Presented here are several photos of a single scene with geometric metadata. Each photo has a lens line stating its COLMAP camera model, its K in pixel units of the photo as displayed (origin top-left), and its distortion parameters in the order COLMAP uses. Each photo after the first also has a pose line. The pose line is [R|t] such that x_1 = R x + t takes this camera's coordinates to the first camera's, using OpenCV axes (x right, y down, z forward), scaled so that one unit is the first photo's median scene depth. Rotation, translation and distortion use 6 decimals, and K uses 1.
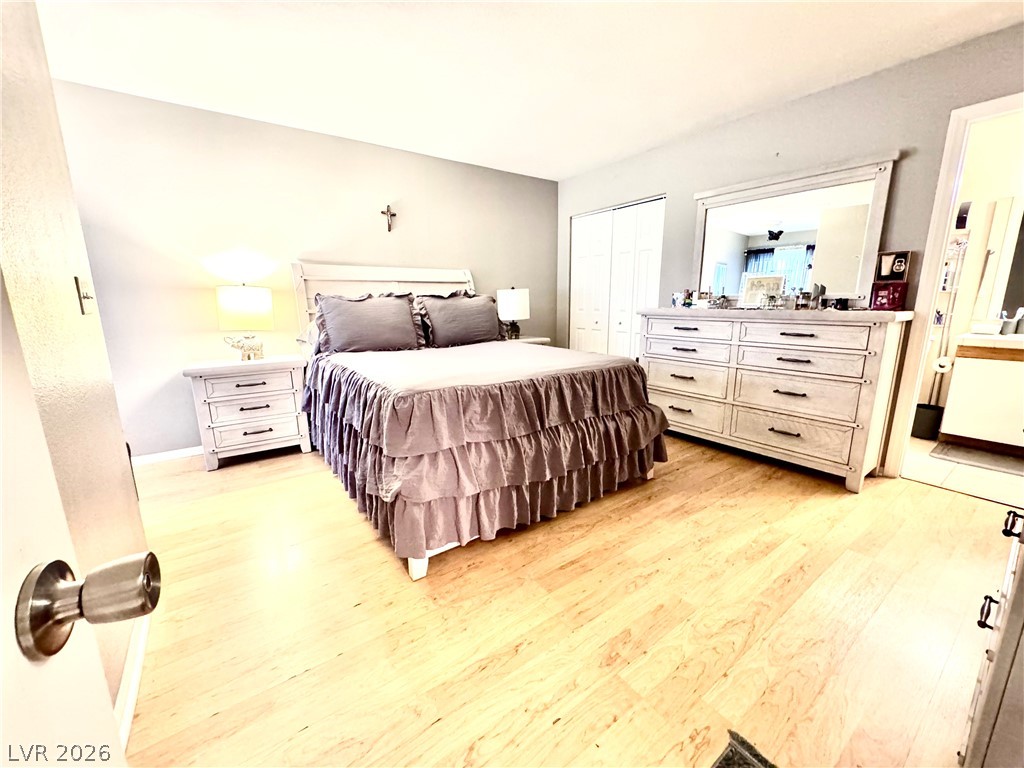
lens RADIAL K [[407.4, 0, 512.0], [0, 407.4, 384.0], [0, 0, 1]] dist [-0.000223, -0.000117]
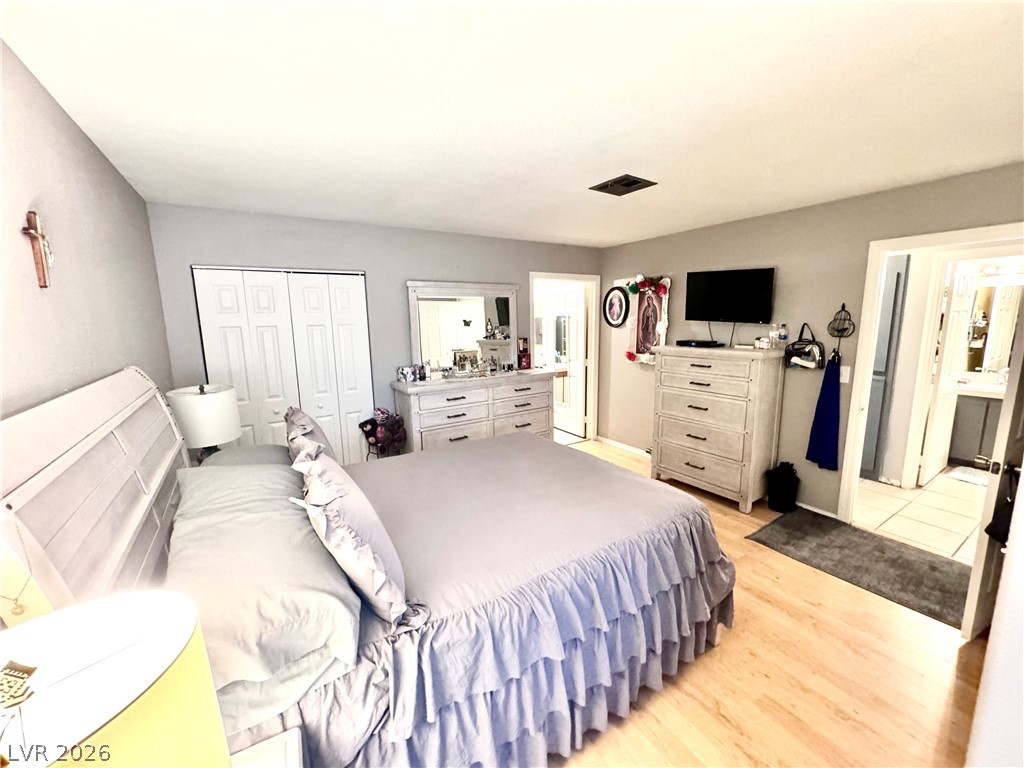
lens RADIAL K [[407.4, 0, 512.0], [0, 407.4, 384.0], [0, 0, 1]] dist [-0.000223, -0.000117]
pose [[0.044666, -0.150341, 0.987625, -0.840201], [0.224549, 0.964825, 0.136715, -0.348096], [-0.973439, 0.215664, 0.076854, 0.852804]]
